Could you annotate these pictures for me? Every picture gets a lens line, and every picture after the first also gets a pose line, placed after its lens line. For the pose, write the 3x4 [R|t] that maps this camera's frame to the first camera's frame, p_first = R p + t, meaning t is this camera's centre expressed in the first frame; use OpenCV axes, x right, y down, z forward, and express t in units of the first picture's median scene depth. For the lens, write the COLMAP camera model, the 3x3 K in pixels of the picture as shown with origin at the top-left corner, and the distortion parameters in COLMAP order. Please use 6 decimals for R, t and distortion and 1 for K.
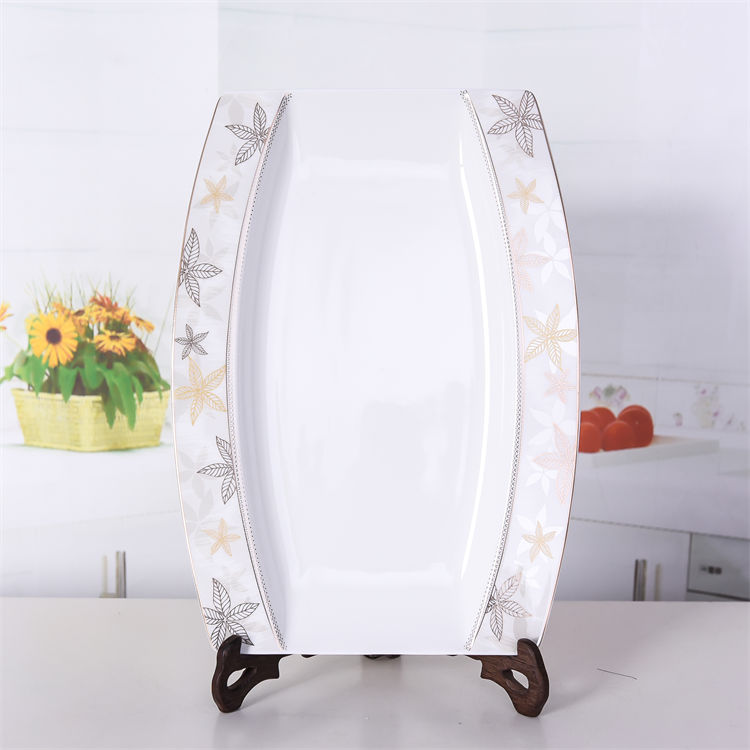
lens RADIAL K [[1589.3, 0, 375.5], [0, 1589.3, 376.1], [0, 0, 1]] dist [-0.054051, 0.000000]
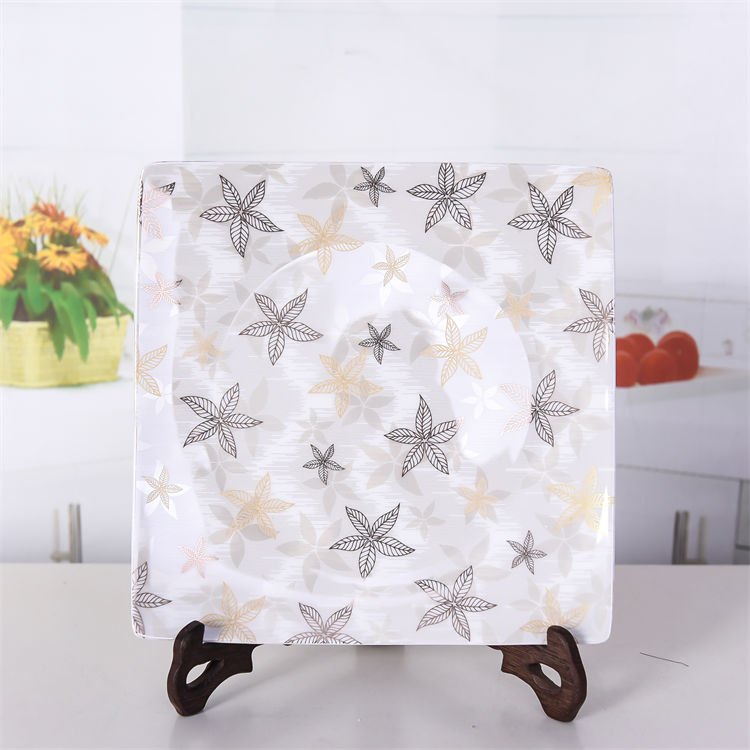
lens RADIAL K [[1589.3, 0, 375.8], [0, 1589.3, 372.6], [0, 0, 1]] dist [-0.054051, 0.000000]
pose [[0.999996, -0.002779, -0.001113, 0.003020], [0.002829, 0.998832, 0.048233, -0.000840], [0.000978, -0.048236, 0.998836, 0.156141]]
